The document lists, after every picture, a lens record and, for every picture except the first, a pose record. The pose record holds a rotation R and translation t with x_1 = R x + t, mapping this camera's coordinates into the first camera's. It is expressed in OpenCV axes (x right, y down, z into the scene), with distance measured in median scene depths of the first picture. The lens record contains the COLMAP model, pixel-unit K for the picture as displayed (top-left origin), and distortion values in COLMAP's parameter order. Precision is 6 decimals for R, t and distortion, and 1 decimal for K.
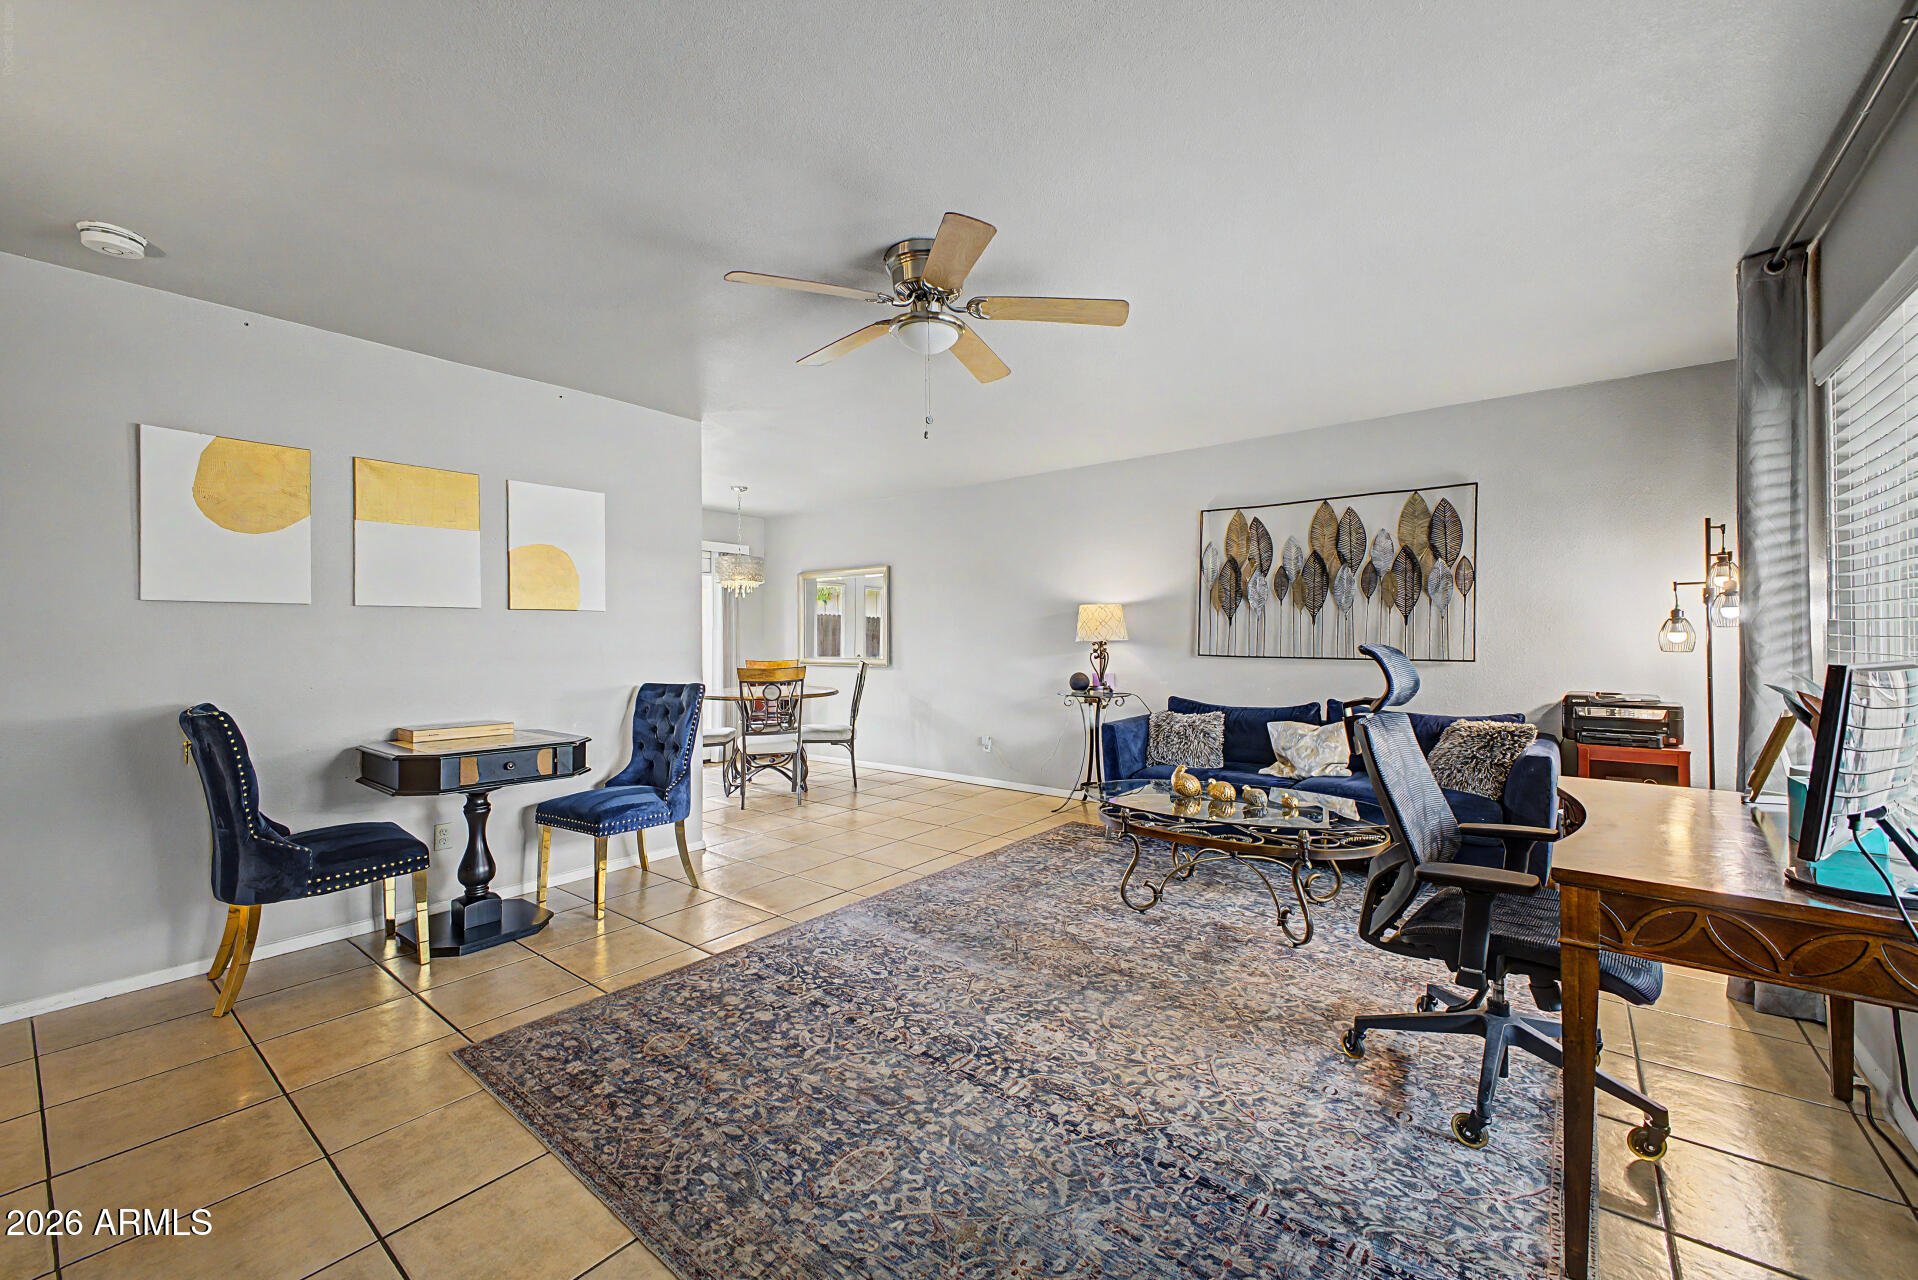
lens RADIAL K [[755.5, 0, 961.3], [0, 755.5, 635.1], [0, 0, 1]] dist [0.024910, -0.009244]
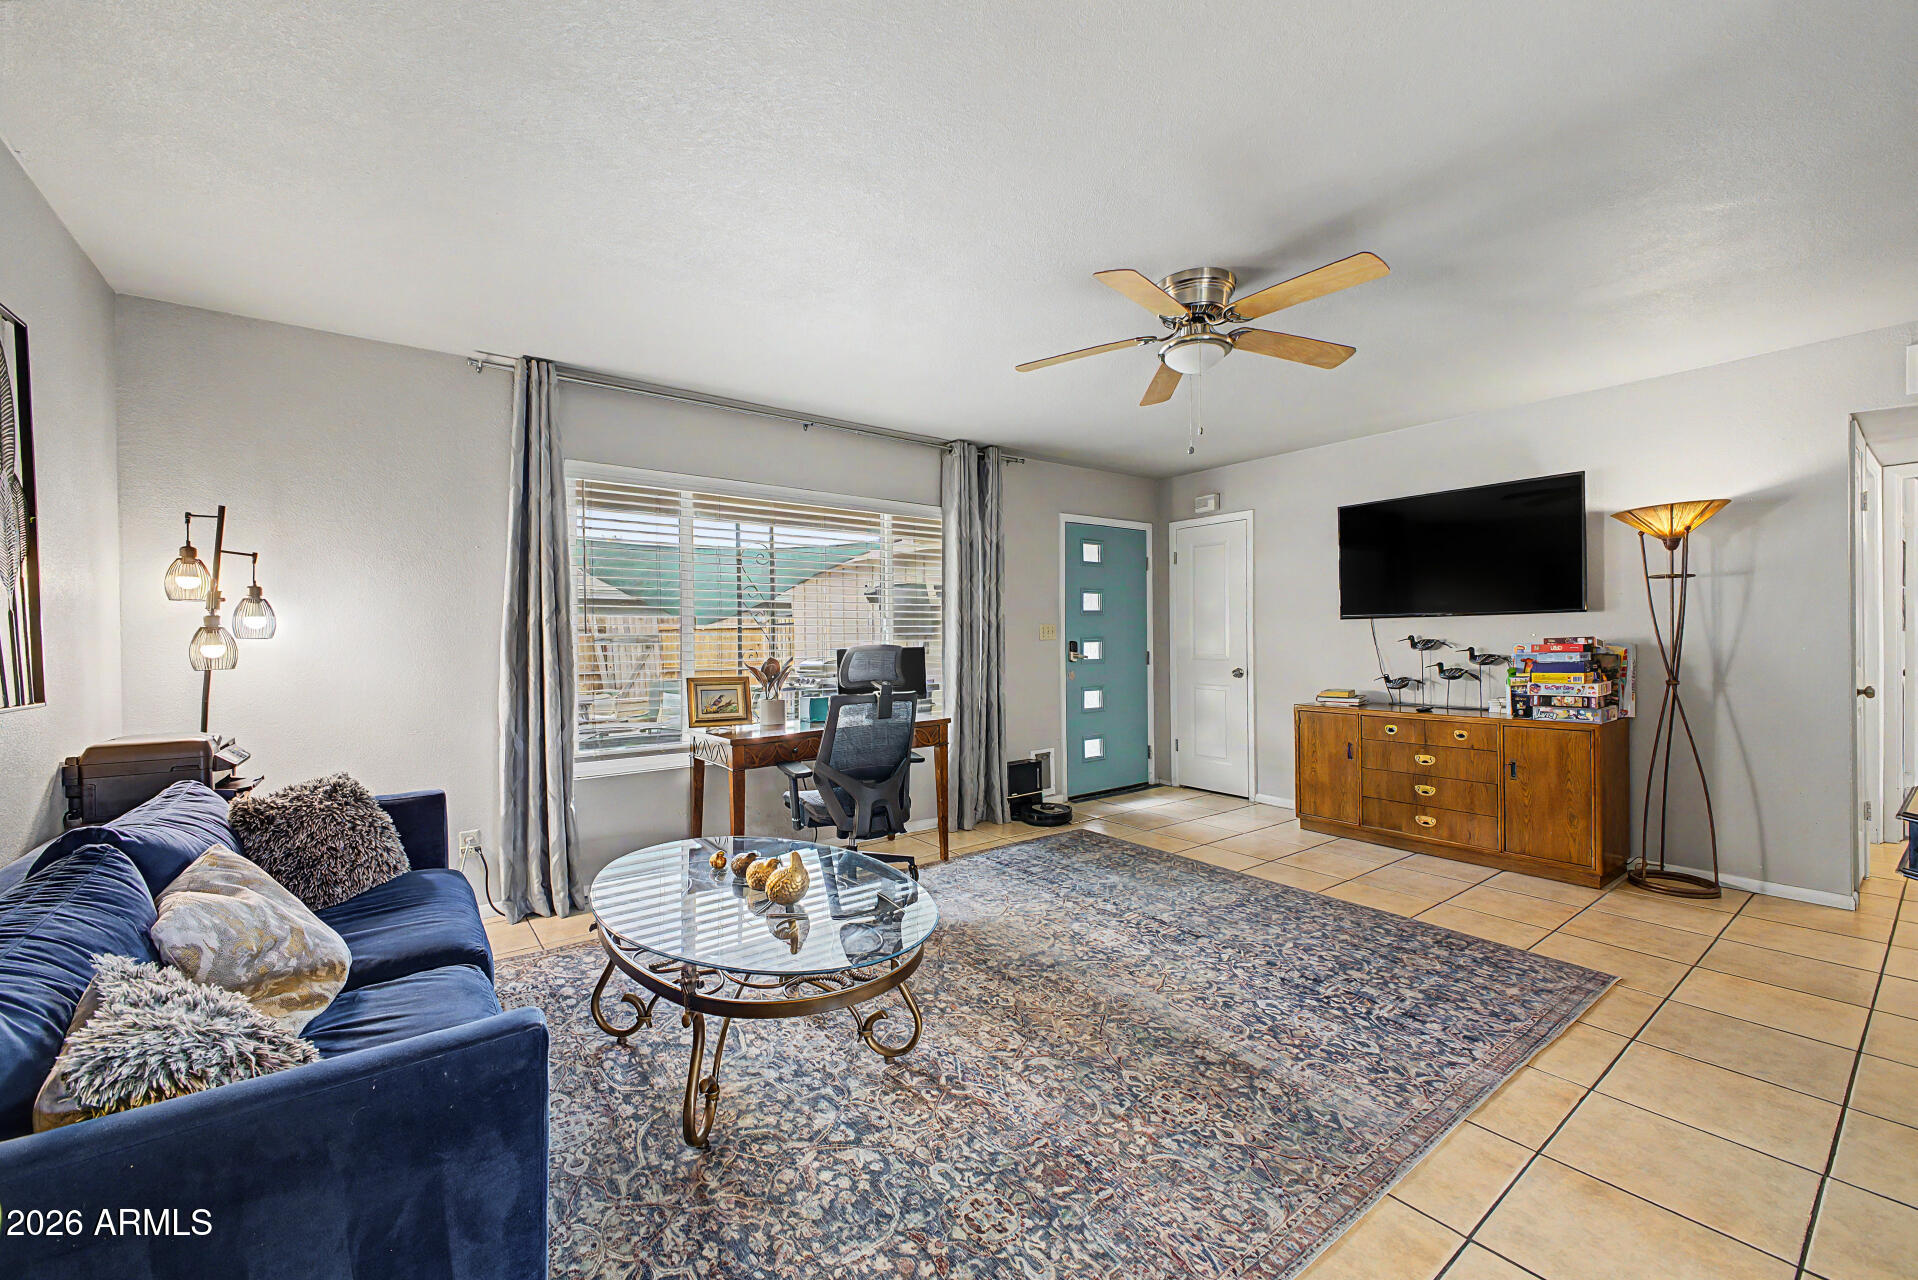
lens RADIAL K [[755.5, 0, 961.3], [0, 755.5, 635.1], [0, 0, 1]] dist [0.024910, -0.009244]
pose [[-0.968095, 0.016594, 0.250033, 0.011983], [0.015399, 0.999859, -0.006736, 0.008064], [-0.250110, -0.002670, -0.968214, 2.164881]]
